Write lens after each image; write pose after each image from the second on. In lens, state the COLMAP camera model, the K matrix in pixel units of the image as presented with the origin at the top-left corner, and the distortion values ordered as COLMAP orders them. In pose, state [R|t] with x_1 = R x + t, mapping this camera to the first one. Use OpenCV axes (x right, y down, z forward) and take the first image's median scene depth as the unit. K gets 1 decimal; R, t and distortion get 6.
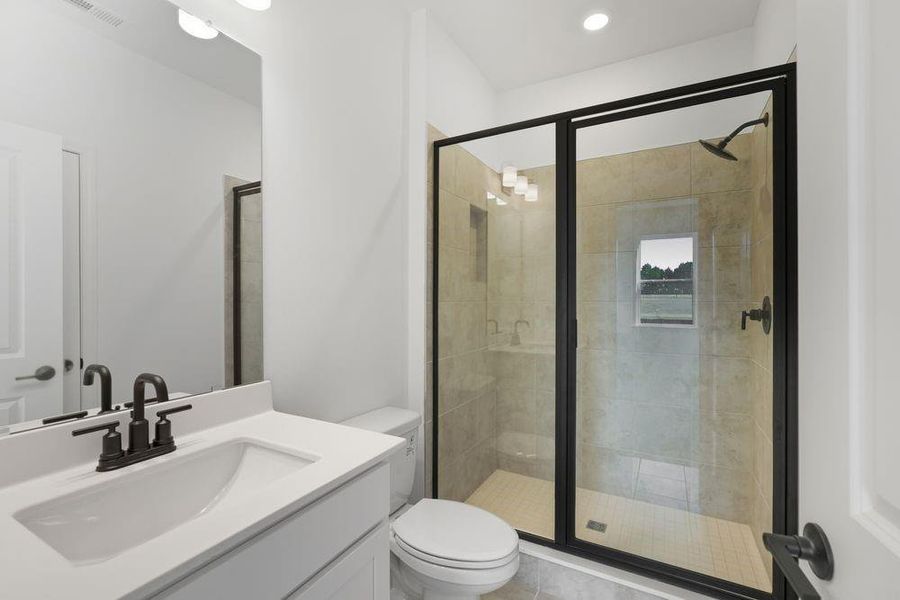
lens RADIAL K [[400.7, 0, 447.8], [0, 400.7, 297.0], [0, 0, 1]] dist [-0.015907, 0.004780]
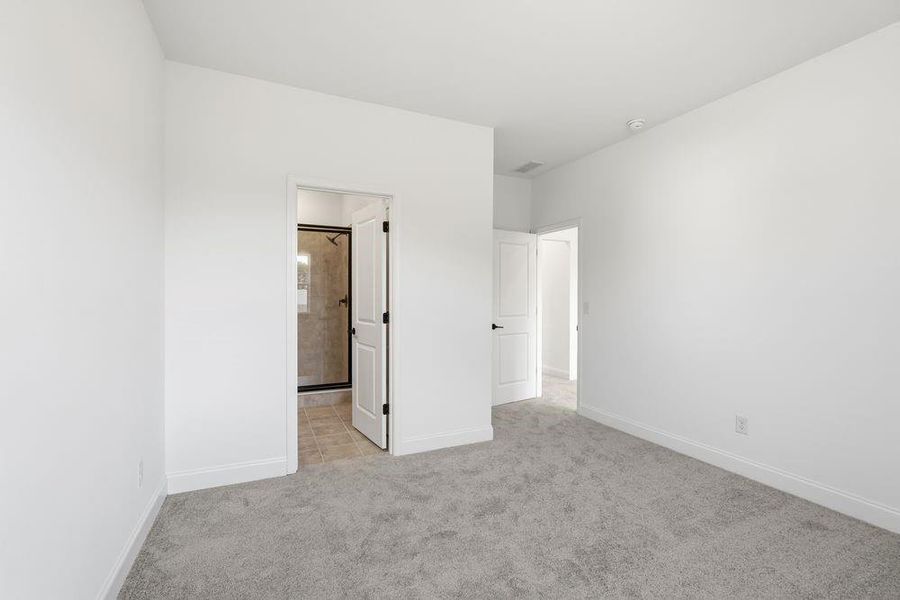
lens RADIAL K [[400.7, 0, 449.5], [0, 400.7, 299.4], [0, 0, 1]] dist [-0.015907, 0.004780]
pose [[0.590985, 0.005273, 0.806665, -1.098056], [-0.005361, 0.999982, -0.002609, 0.034272], [-0.806664, -0.002783, 0.591003, -1.324586]]
